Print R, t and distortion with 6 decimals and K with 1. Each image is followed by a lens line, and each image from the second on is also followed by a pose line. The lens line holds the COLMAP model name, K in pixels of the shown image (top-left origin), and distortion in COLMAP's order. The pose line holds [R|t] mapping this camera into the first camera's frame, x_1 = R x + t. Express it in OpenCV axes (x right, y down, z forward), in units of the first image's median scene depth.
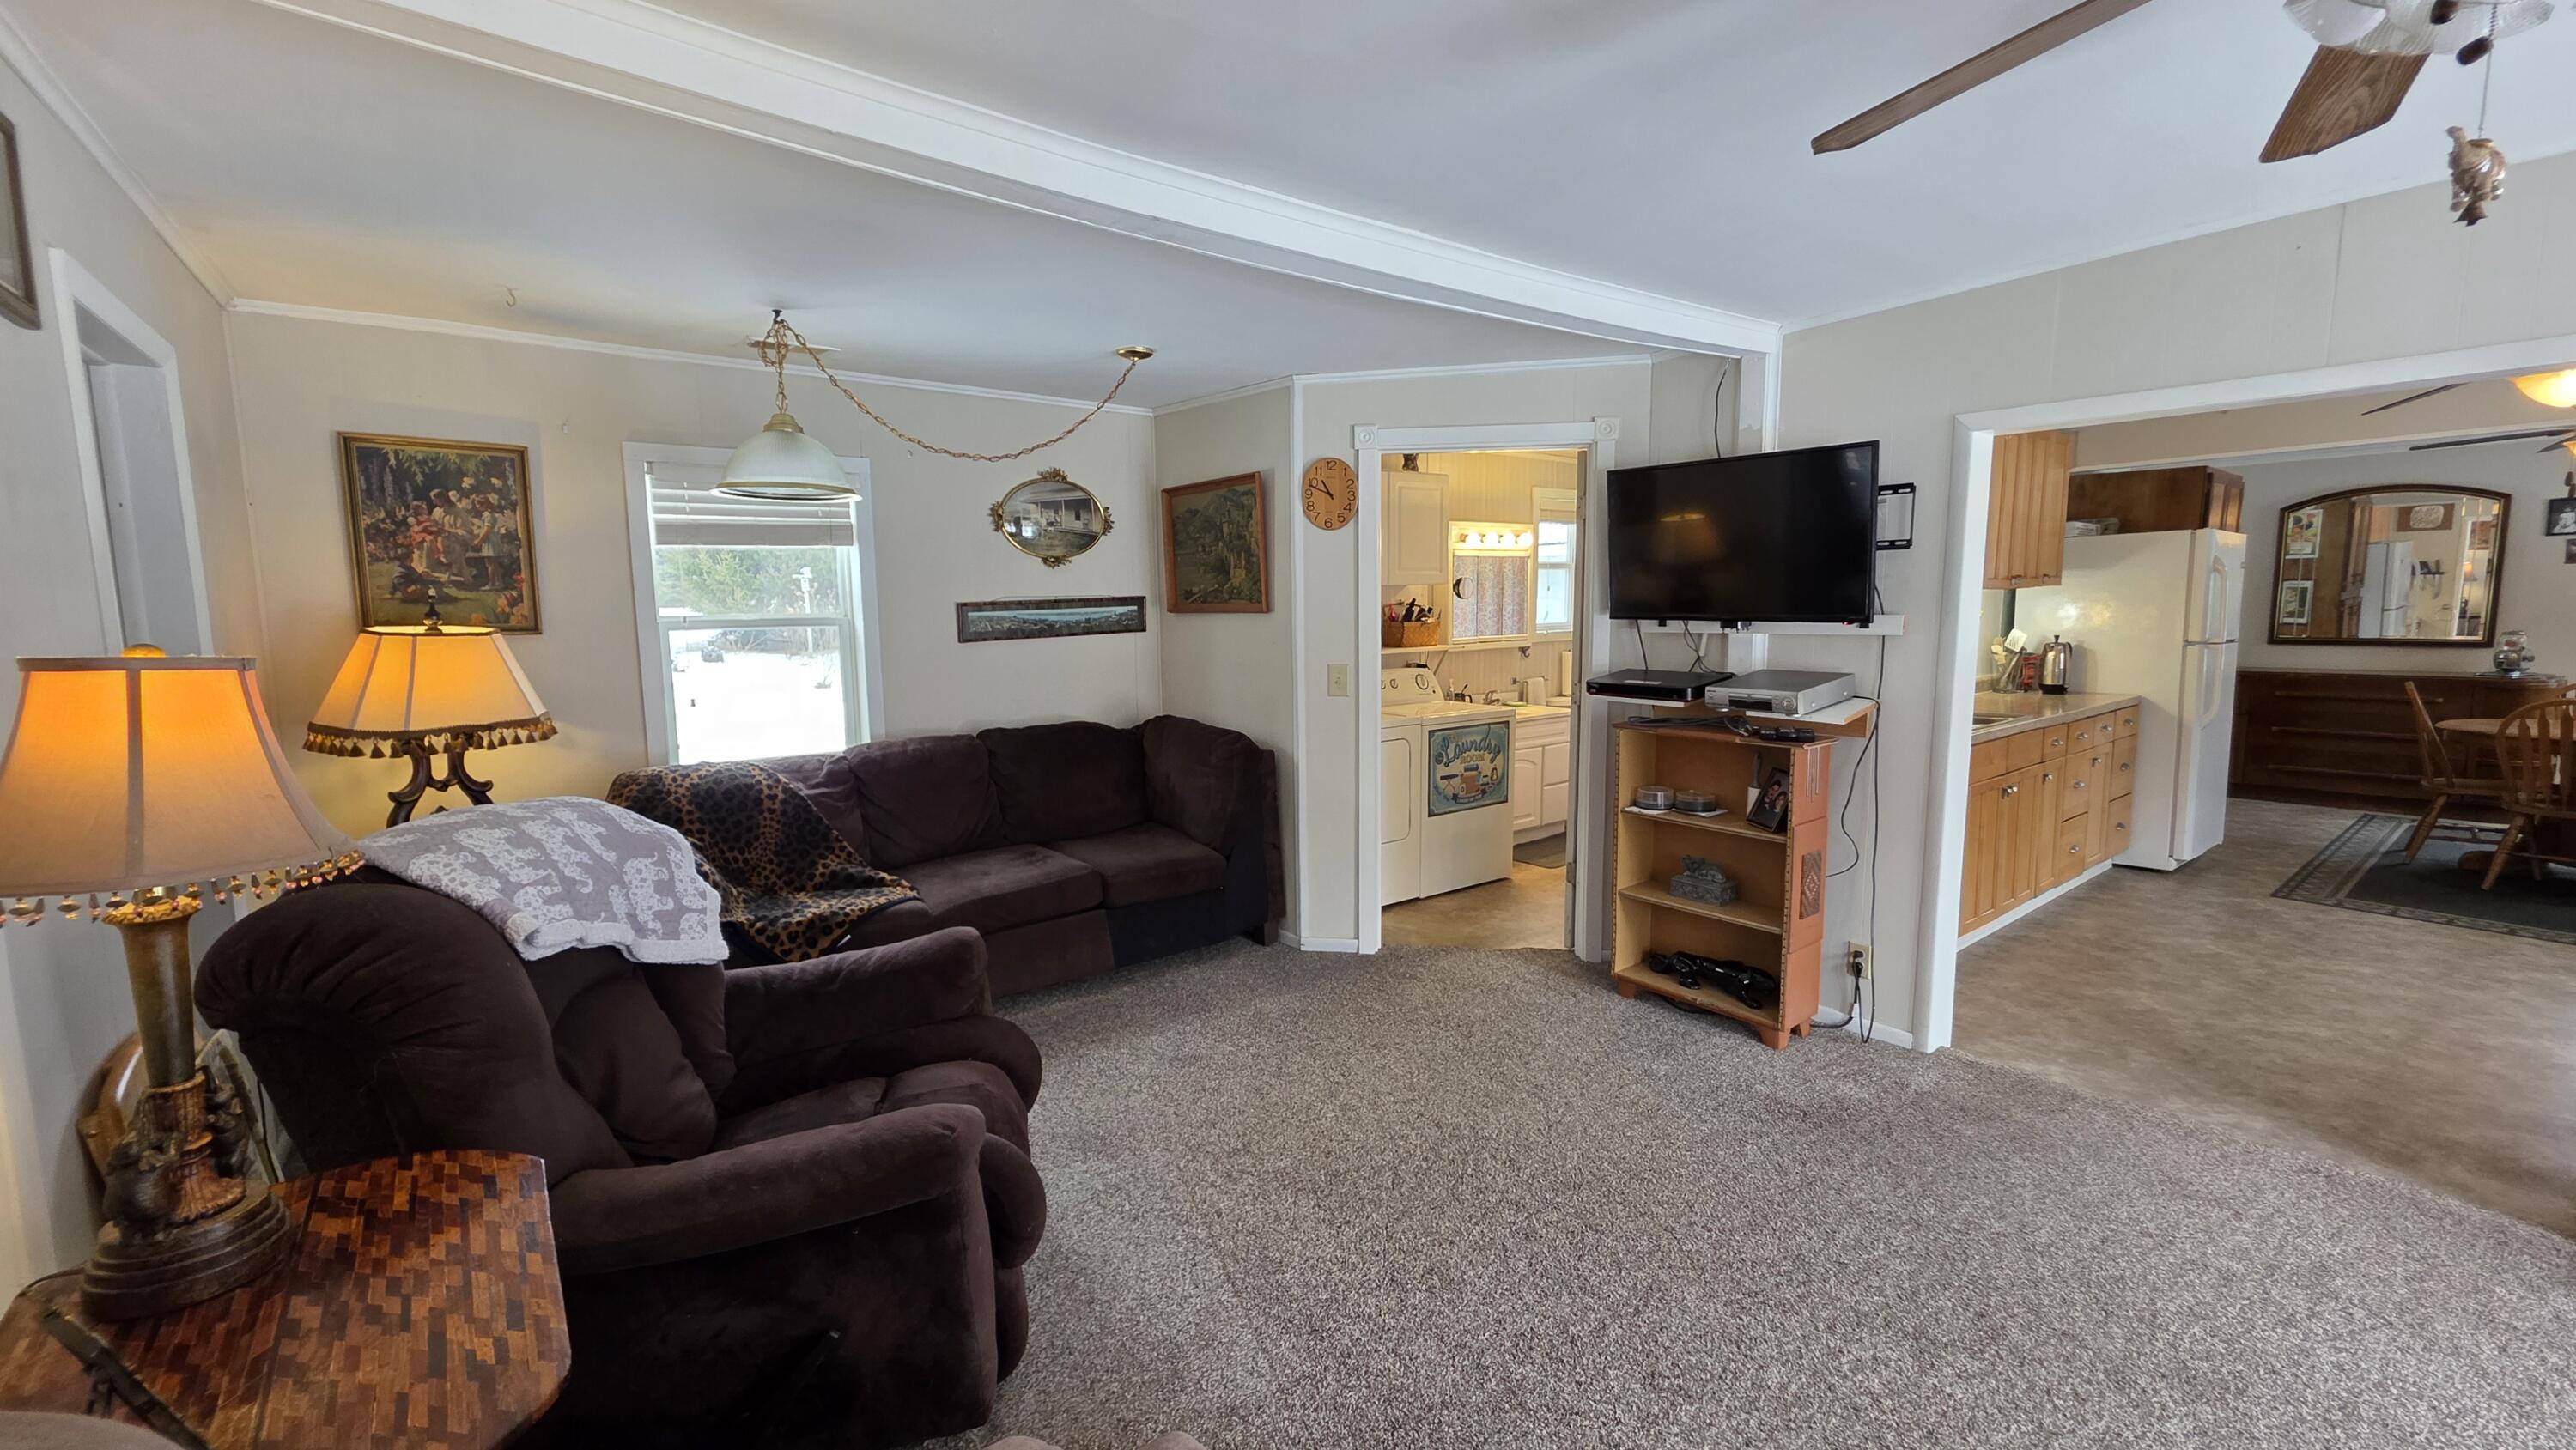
lens RADIAL K [[1031.4, 0, 1280.8], [0, 1031.4, 723.9], [0, 0, 1]] dist [0.001531, -0.000041]
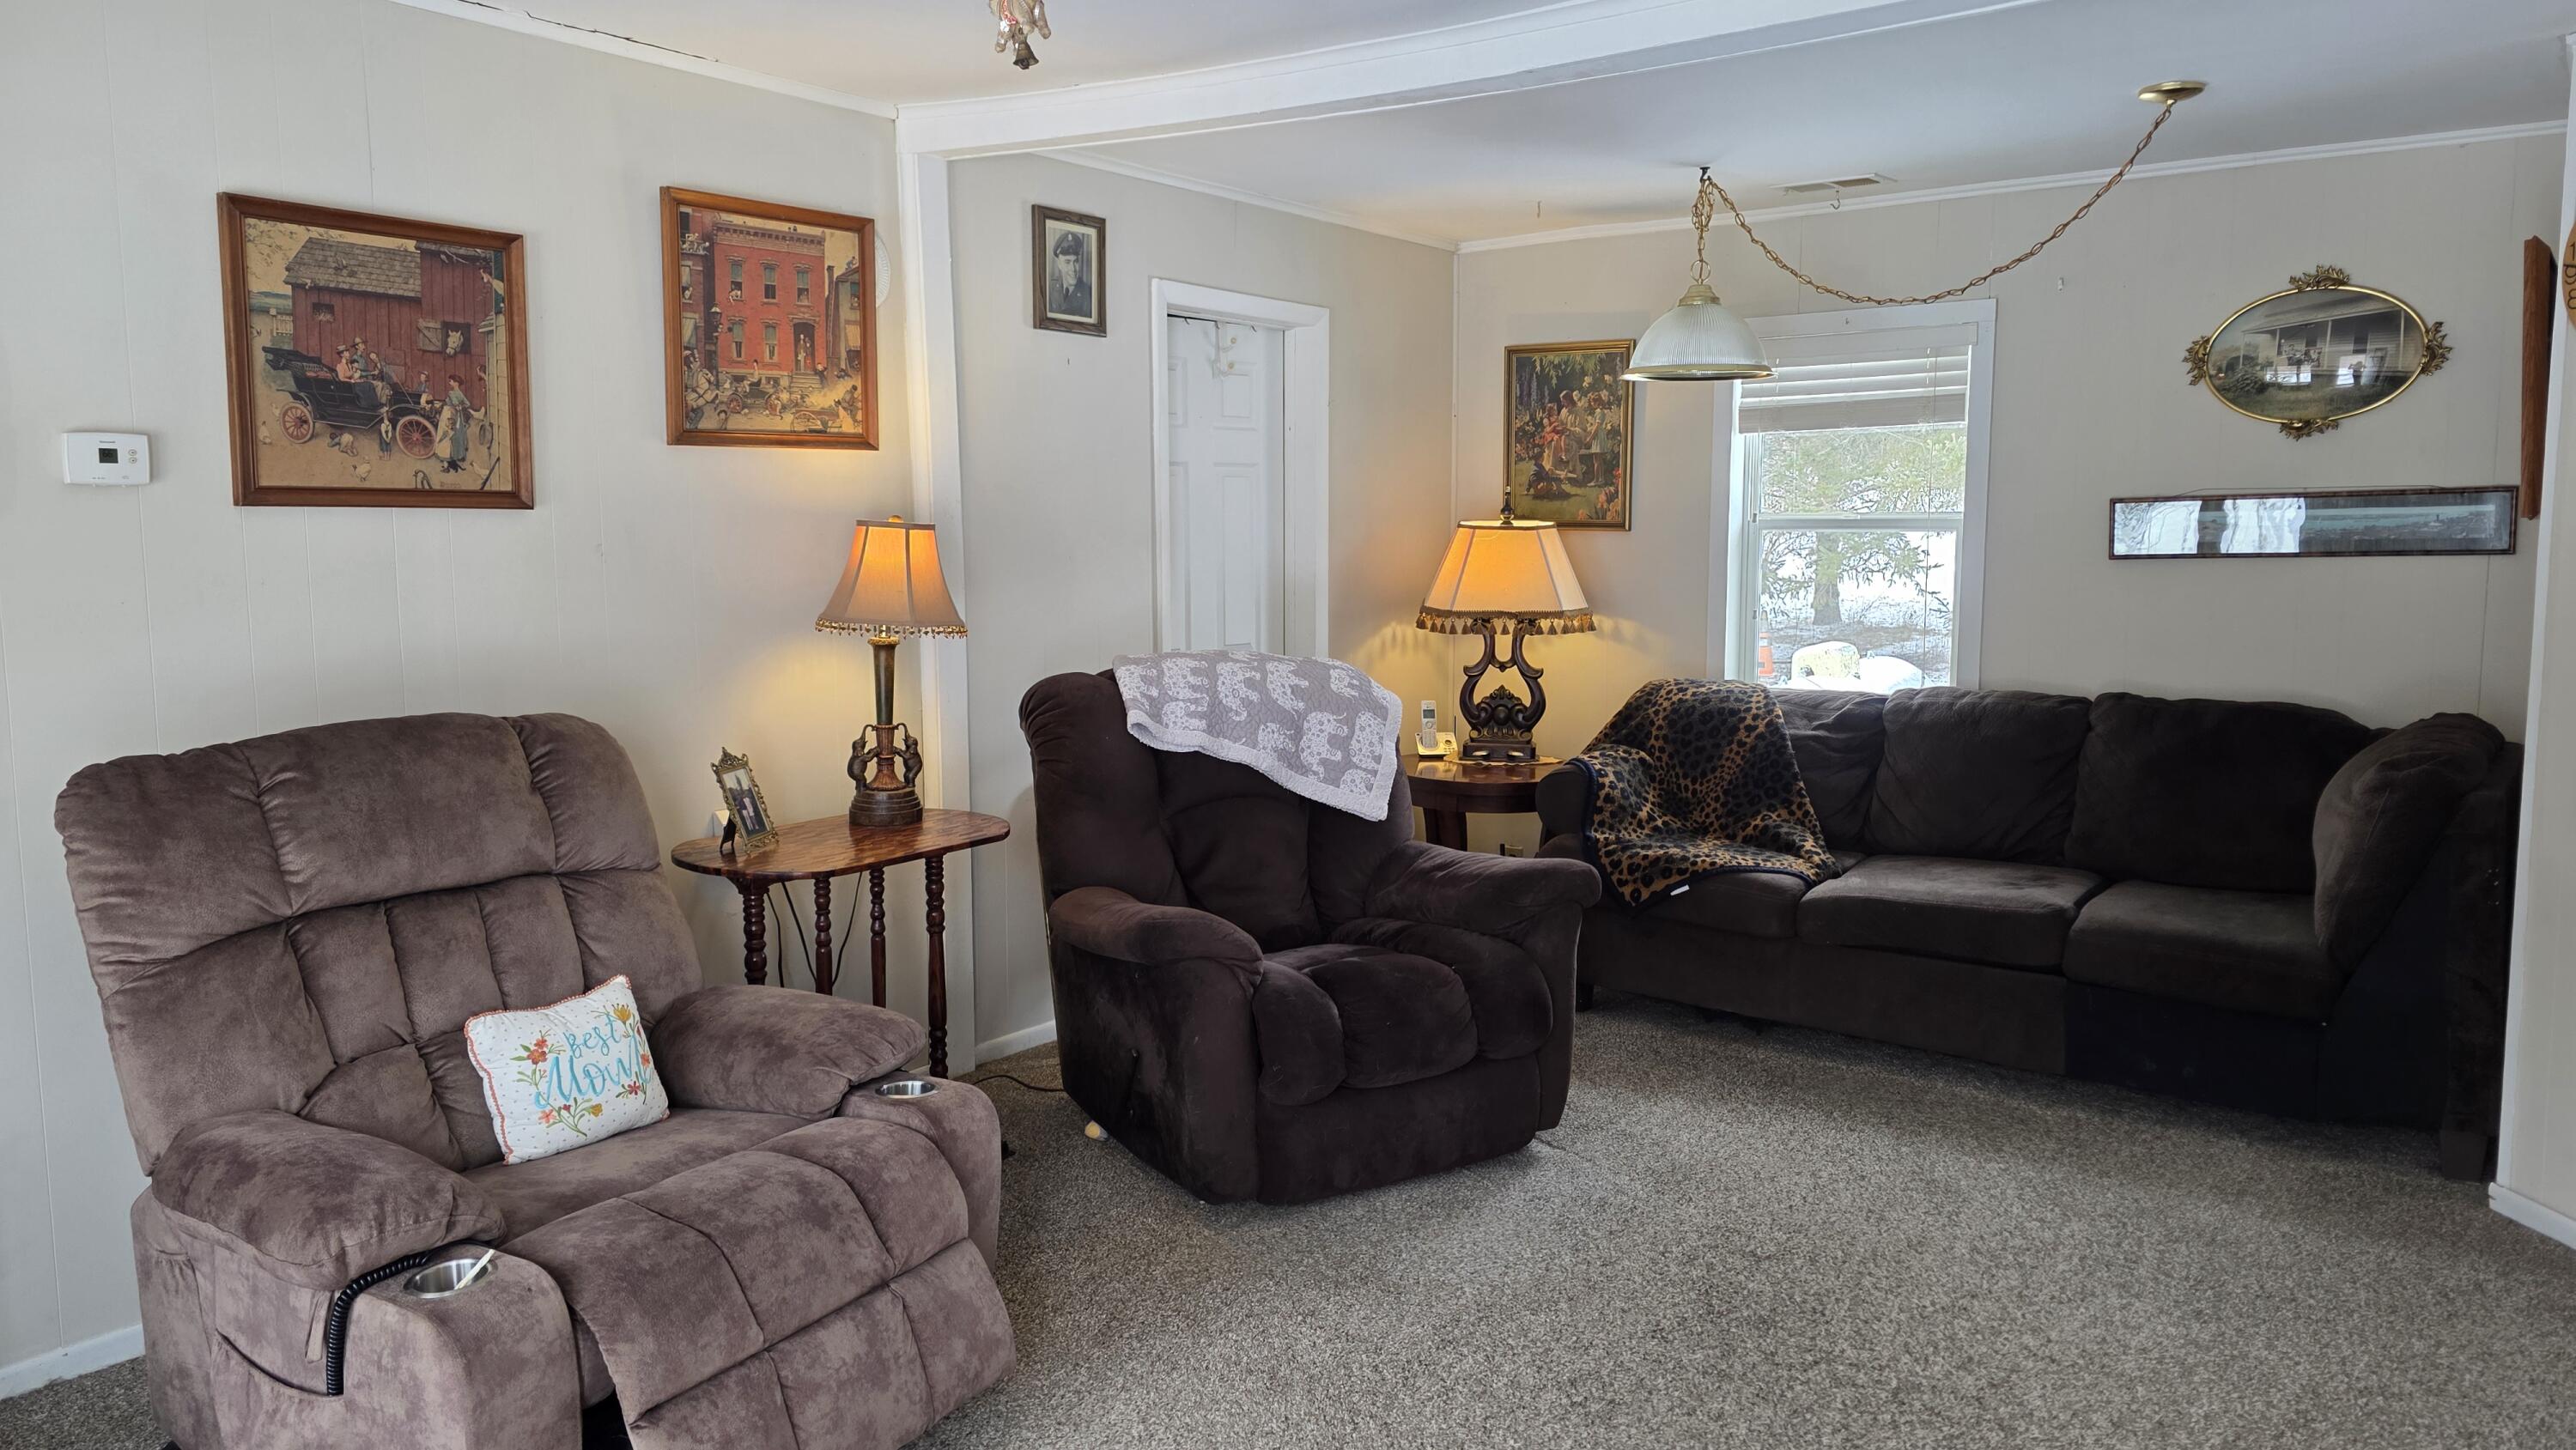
lens RADIAL K [[1725.2, 0, 1299.4], [0, 1725.2, 709.9], [0, 0, 1]] dist [0.063807, -0.053627]
pose [[0.275894, 0.119320, -0.953753, 0.724768], [-0.116114, 0.989135, 0.090158, -0.028039], [0.954149, 0.085871, 0.286751, 0.228029]]
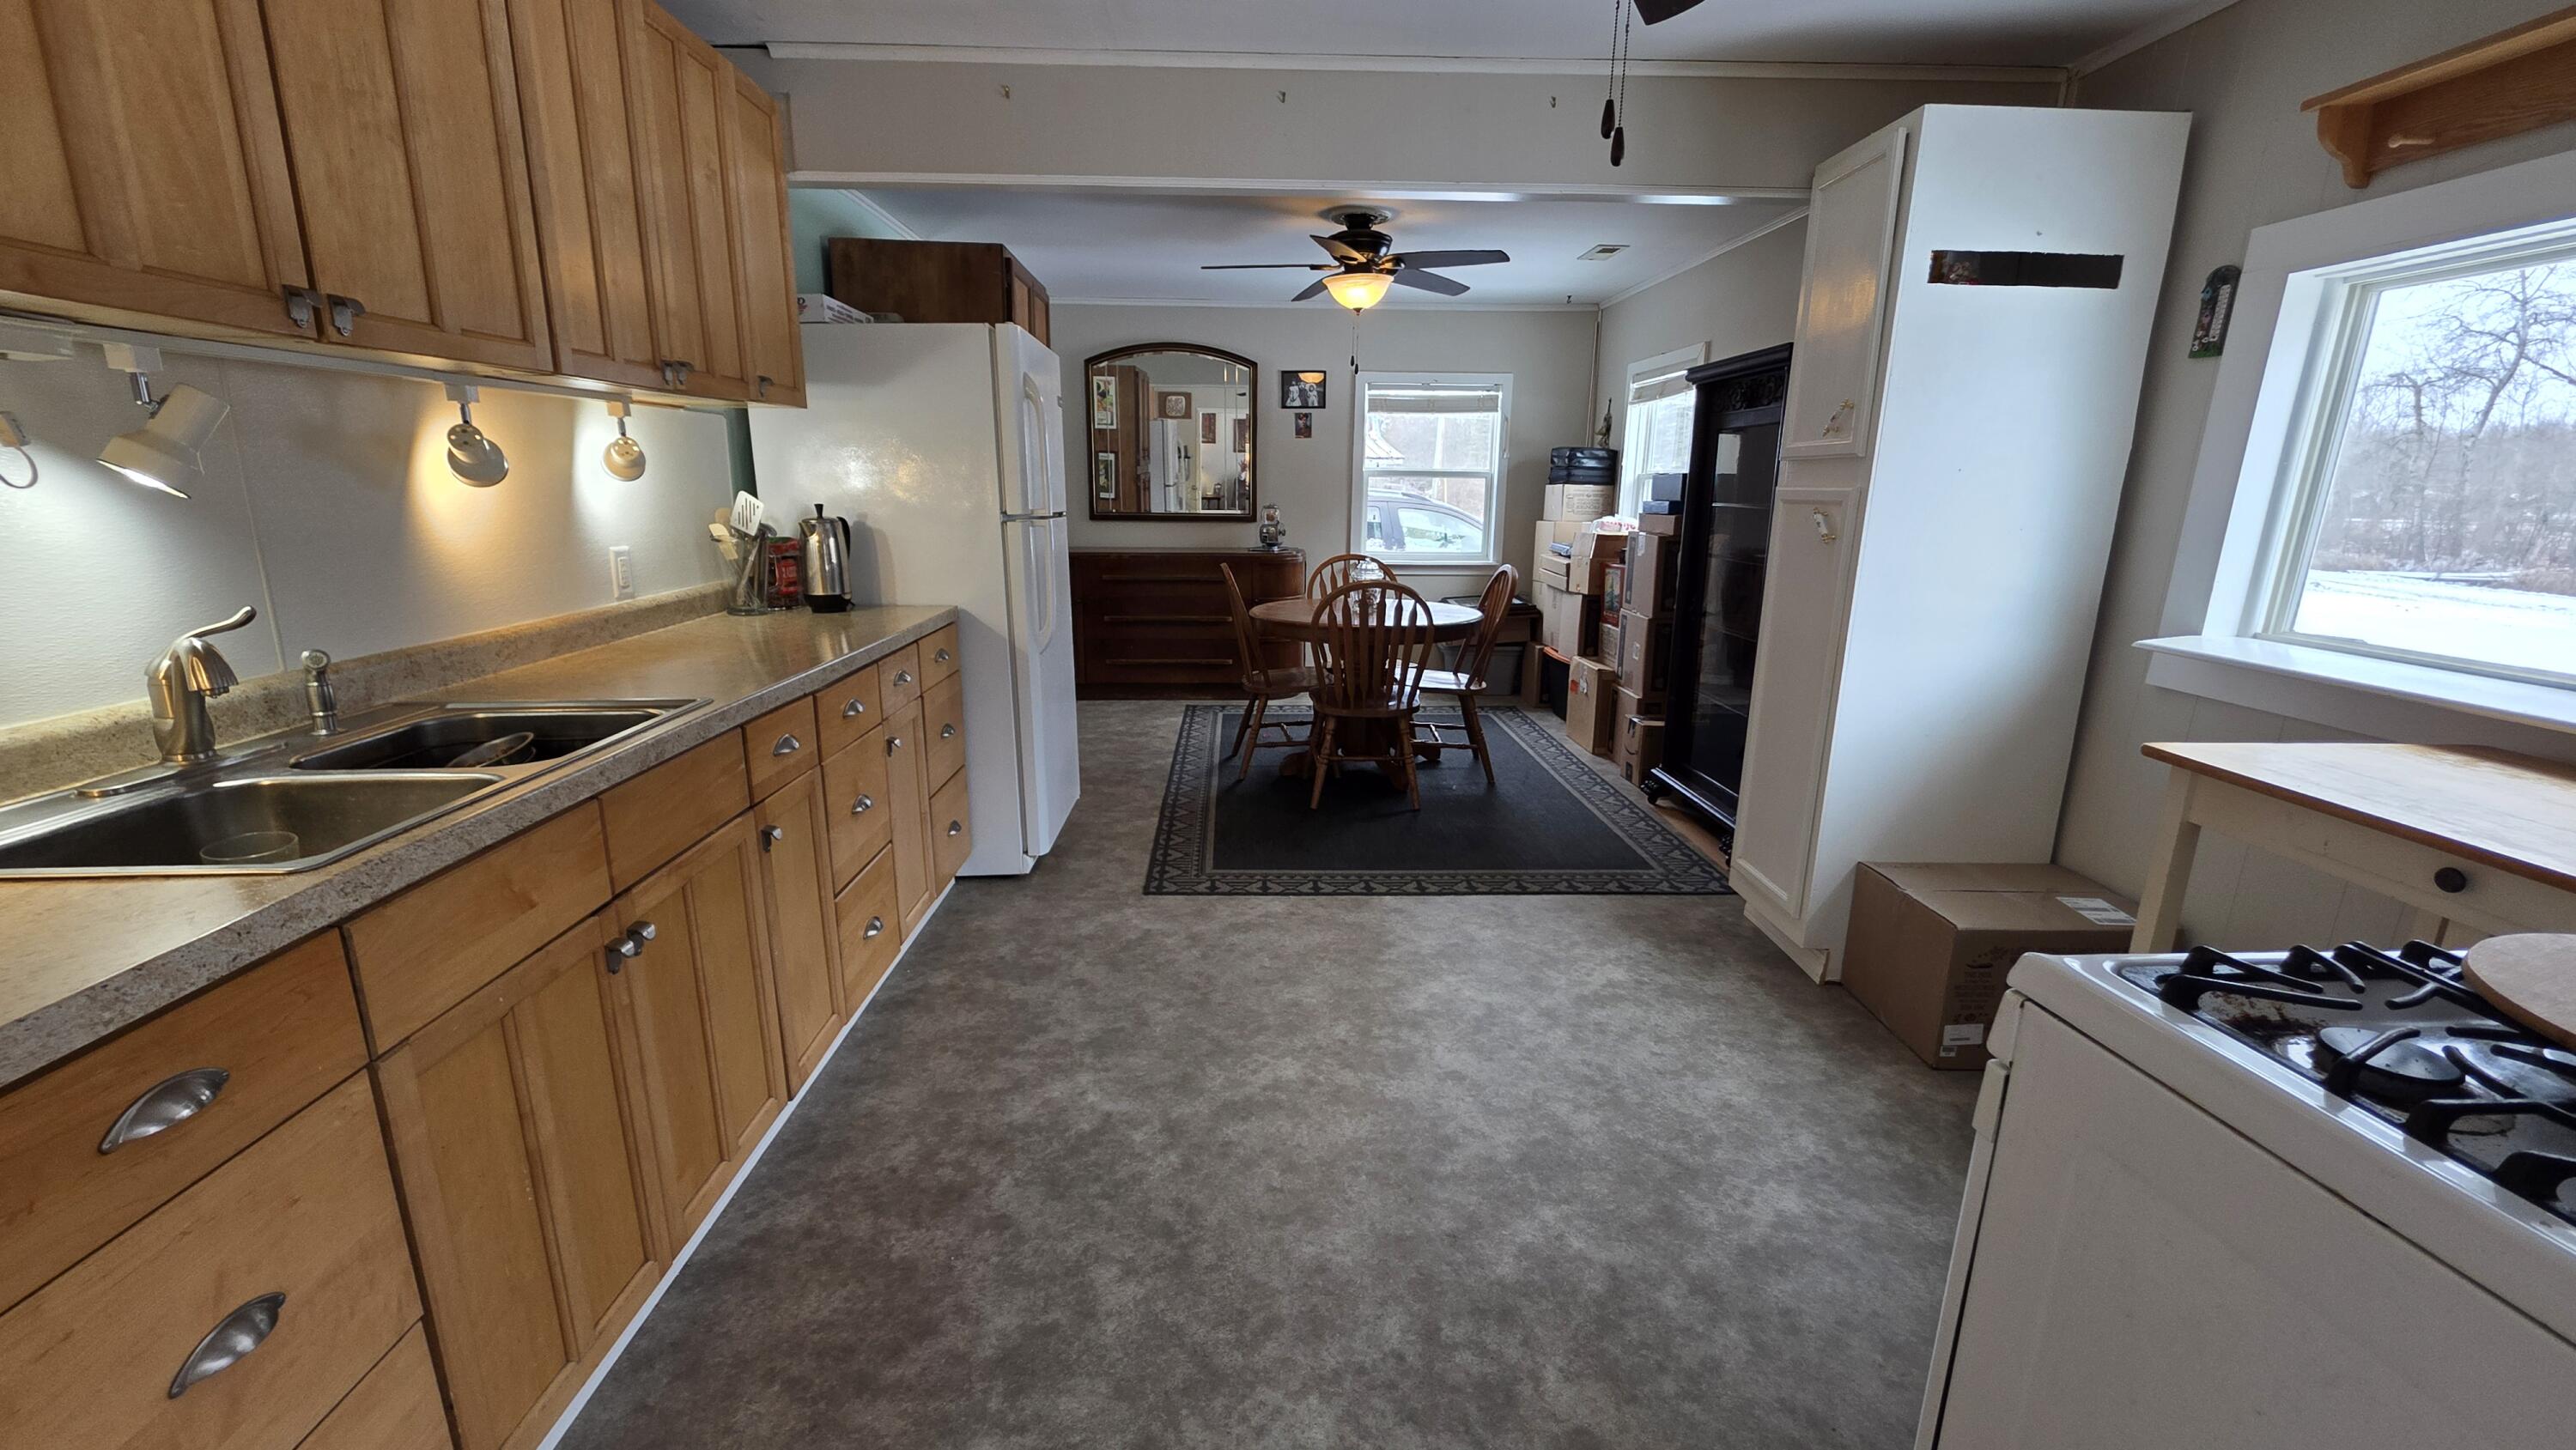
lens RADIAL K [[1031.4, 0, 1283.6], [0, 1031.4, 718.6], [0, 0, 1]] dist [0.001531, -0.000041]
pose [[0.577032, -0.161342, 0.800627, 0.634452], [0.074722, 0.986611, 0.144967, -0.050281], [-0.813296, -0.023826, 0.581362, 0.694460]]
